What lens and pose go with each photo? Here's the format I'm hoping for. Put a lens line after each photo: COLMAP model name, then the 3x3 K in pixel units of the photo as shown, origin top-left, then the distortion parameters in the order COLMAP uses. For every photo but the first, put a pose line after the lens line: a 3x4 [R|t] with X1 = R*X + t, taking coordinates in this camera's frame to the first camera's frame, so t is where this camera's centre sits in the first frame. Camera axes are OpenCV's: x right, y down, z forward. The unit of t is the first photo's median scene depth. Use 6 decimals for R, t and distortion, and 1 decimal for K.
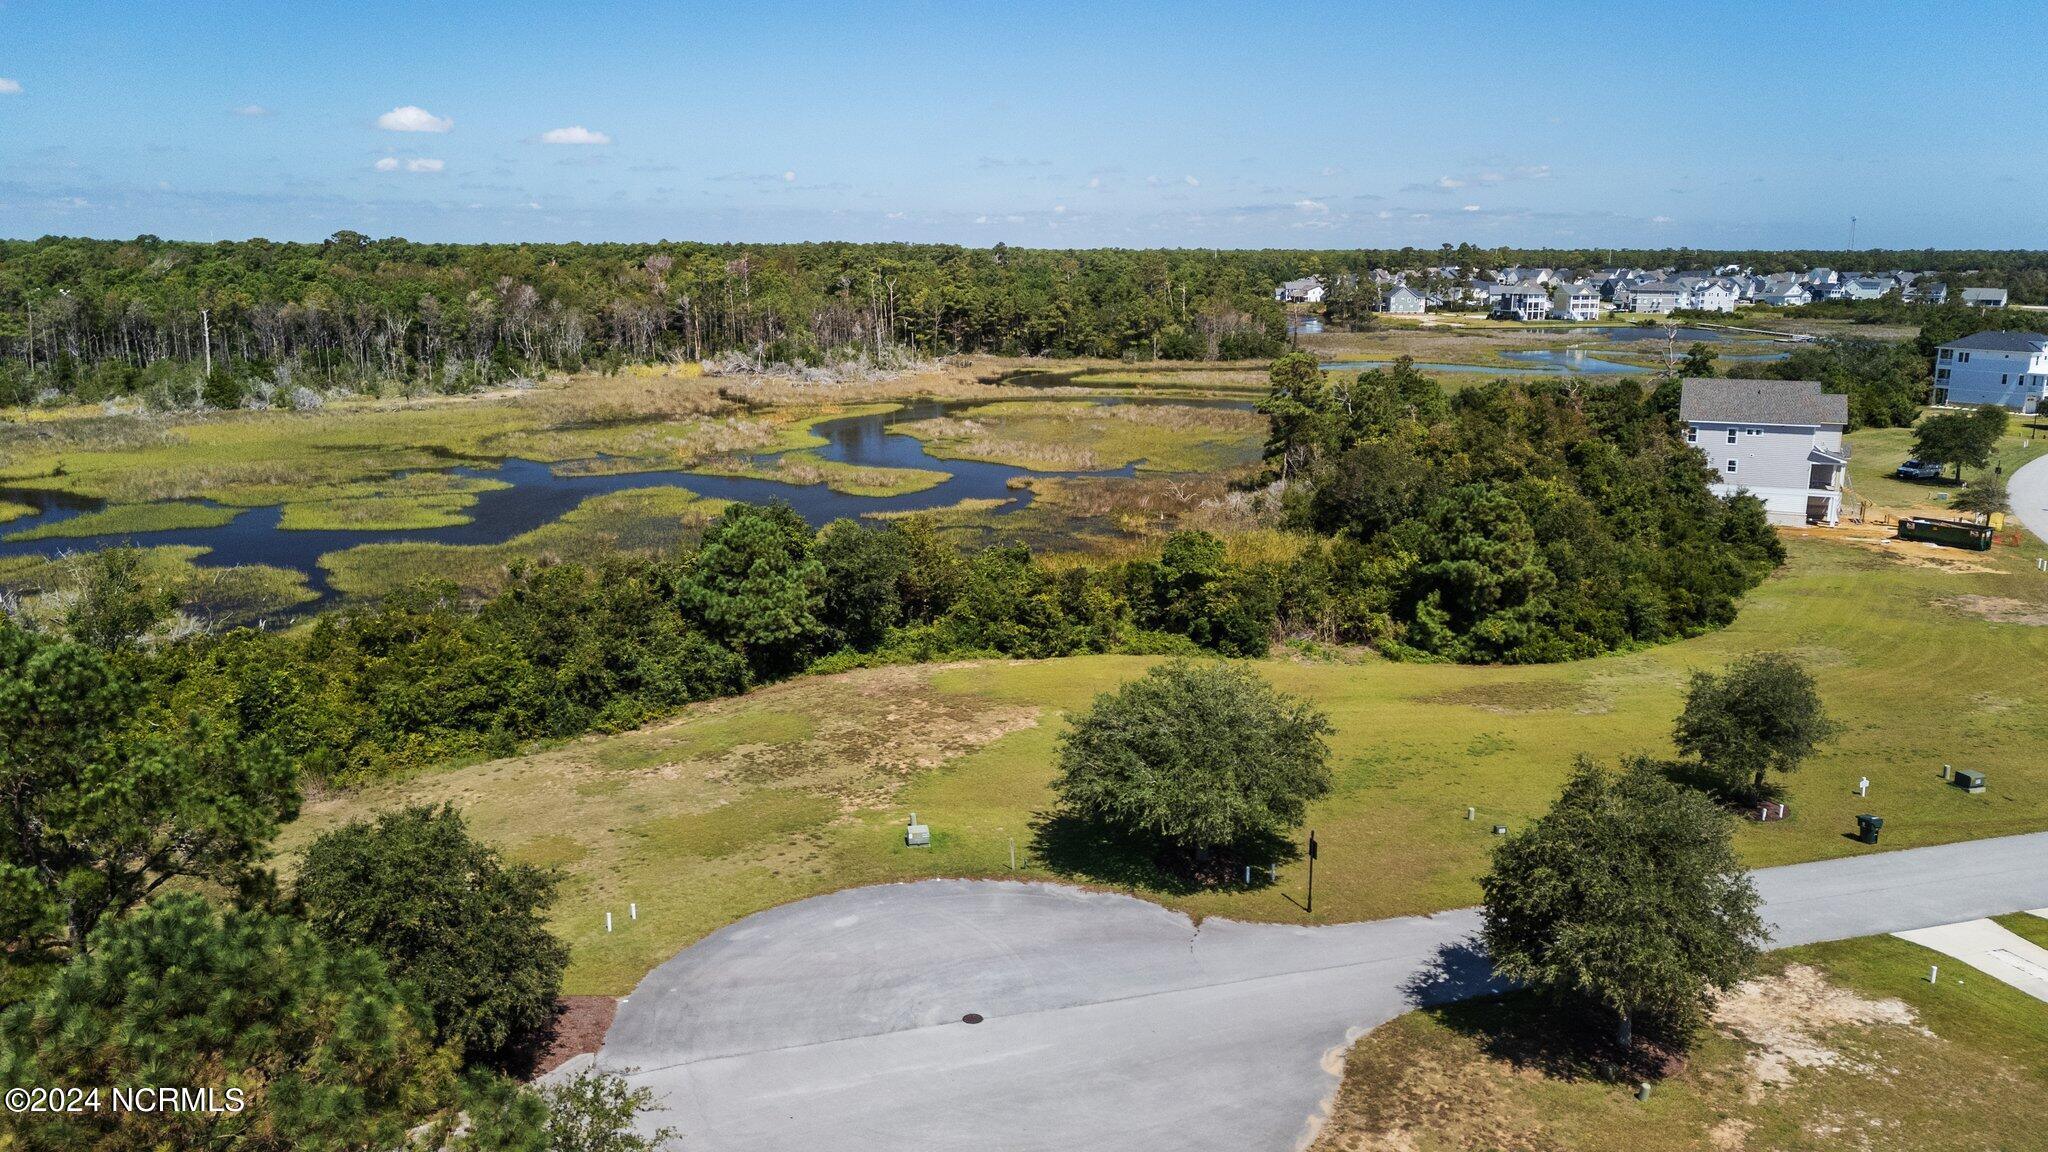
lens RADIAL K [[1503.2, 0, 1034.2], [0, 1503.2, 580.3], [0, 0, 1]] dist [0.102626, -0.115410]
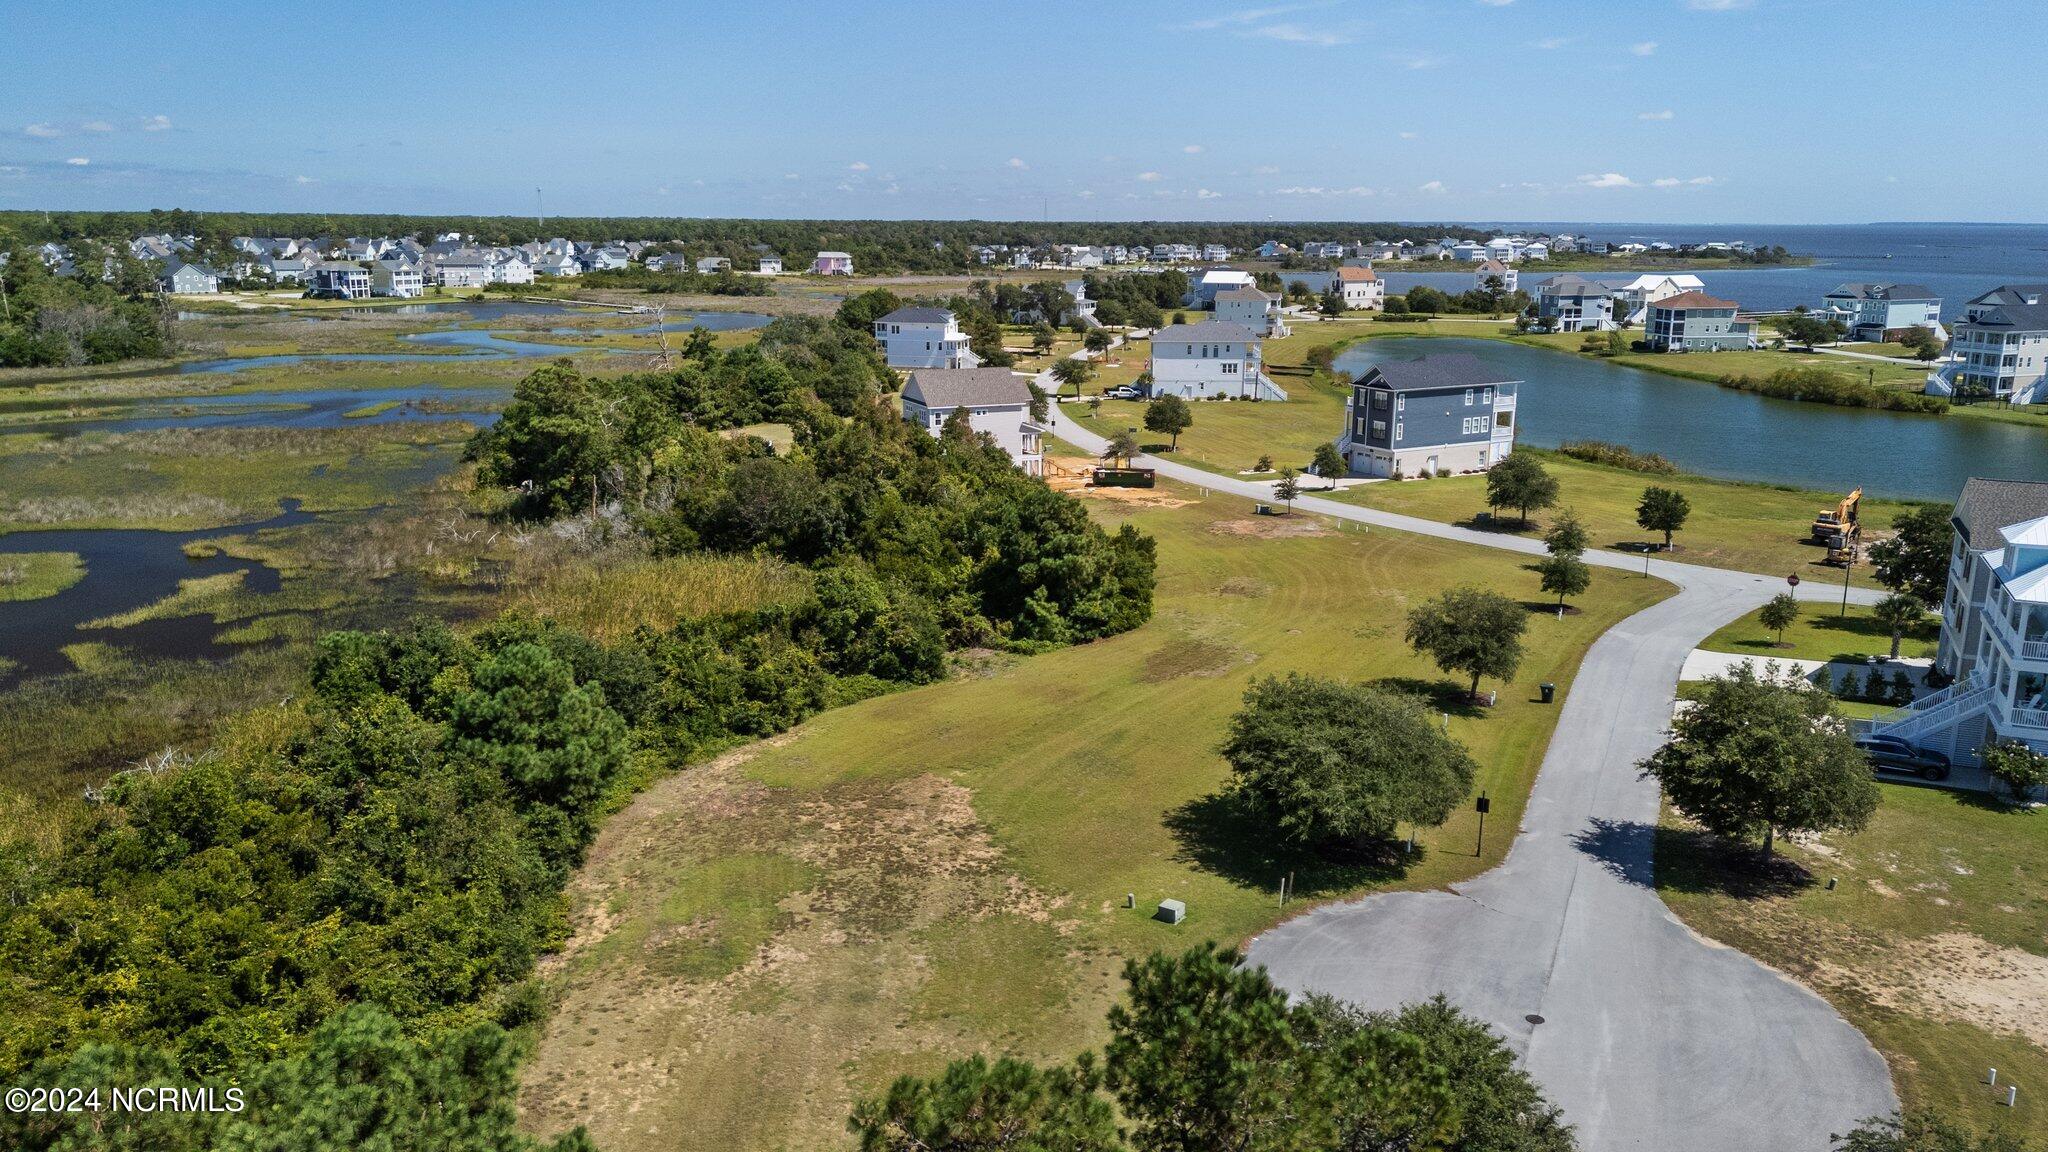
lens RADIAL K [[1503.2, 0, 1034.2], [0, 1503.2, 580.3], [0, 0, 1]] dist [0.102626, -0.115410]
pose [[0.687292, -0.172717, 0.705549, -0.299229], [0.156221, 0.983737, 0.088638, -0.055519], [-0.709384, 0.049301, 0.703096, 0.126803]]
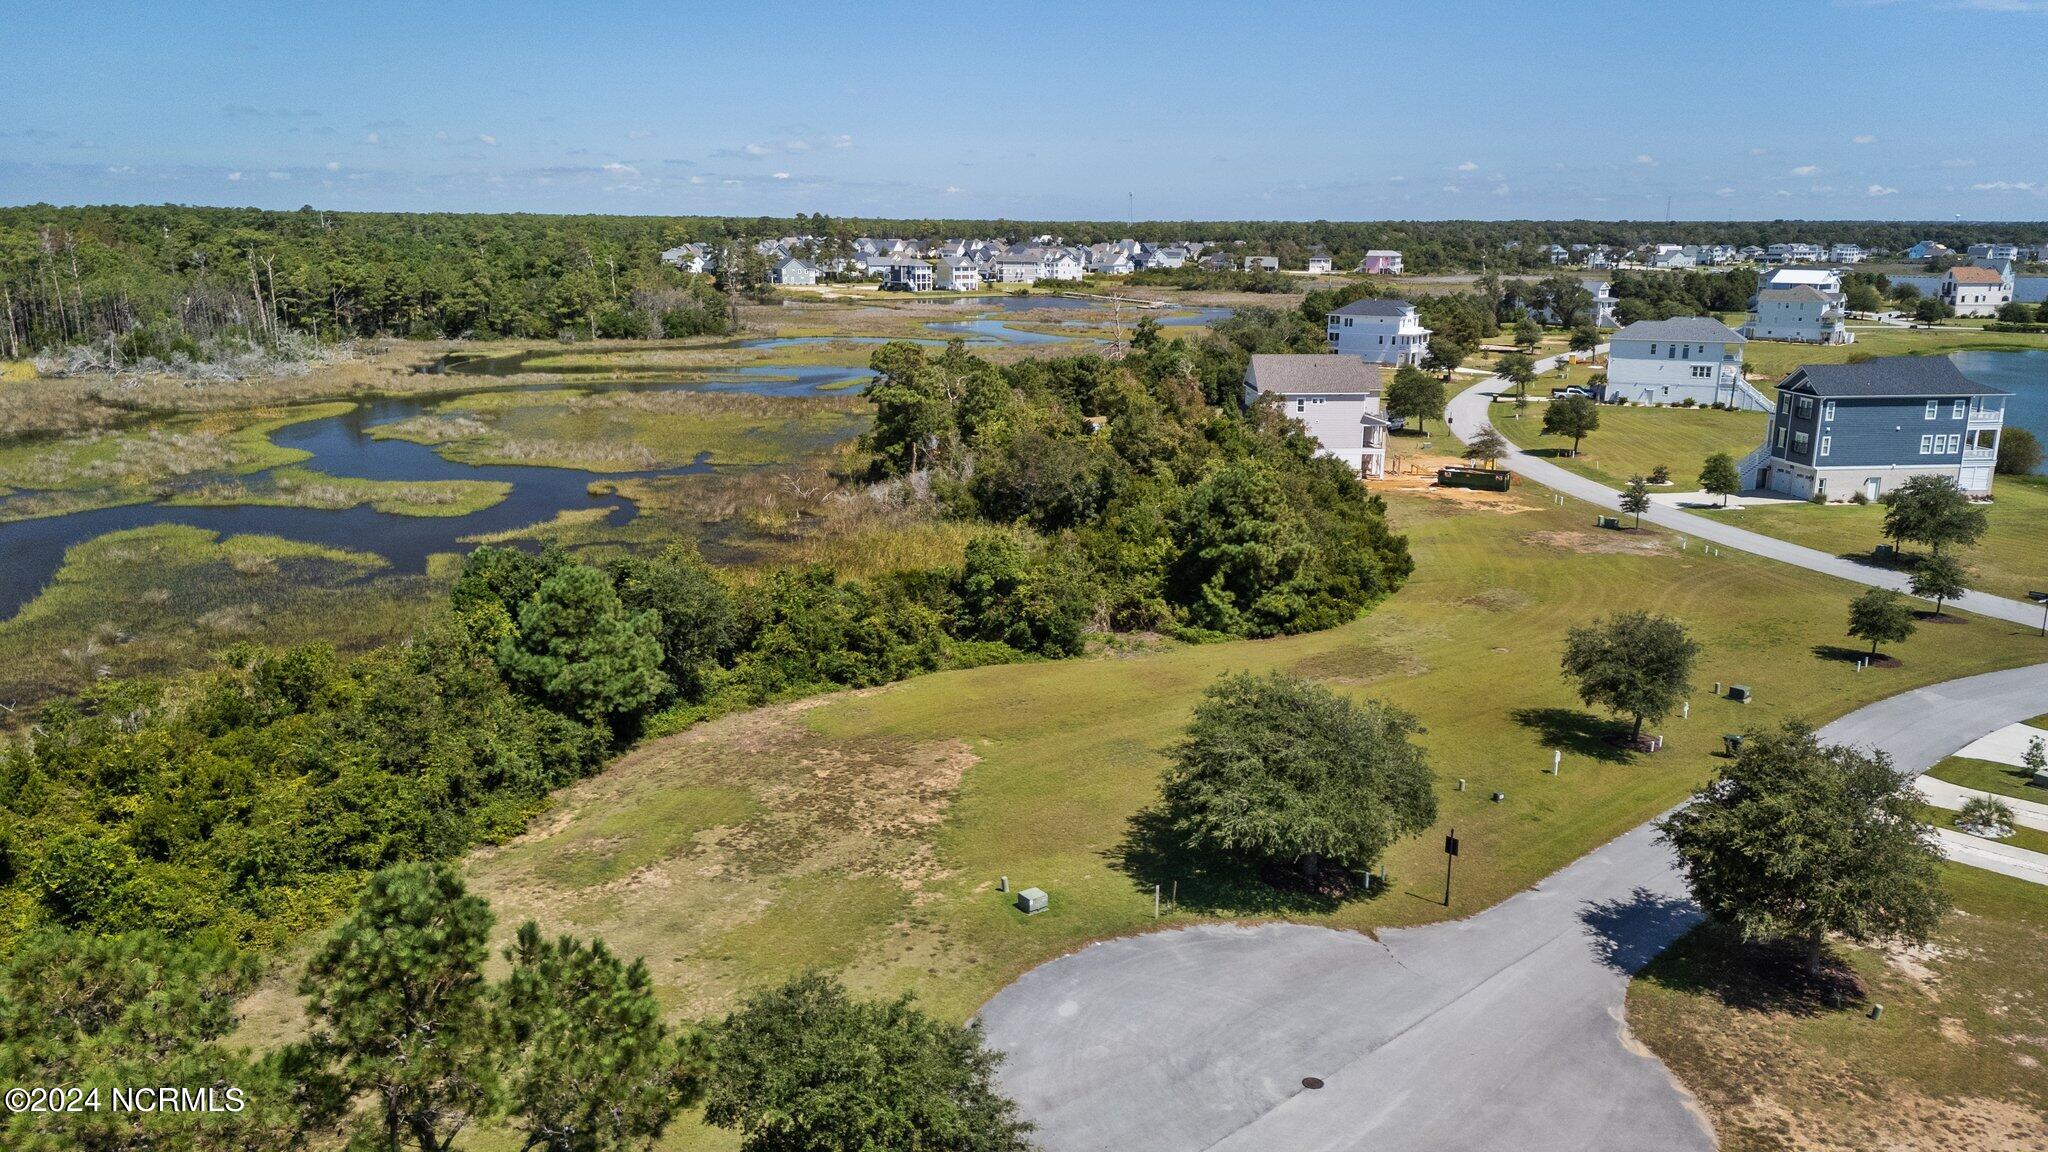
lens RADIAL K [[1503.2, 0, 1034.2], [0, 1503.2, 580.3], [0, 0, 1]] dist [0.102626, -0.115410]
pose [[0.907949, -0.098392, 0.407367, -0.161359], [0.089637, 0.995148, 0.040576, -0.024384], [-0.409383, -0.000326, 0.912363, 0.053130]]
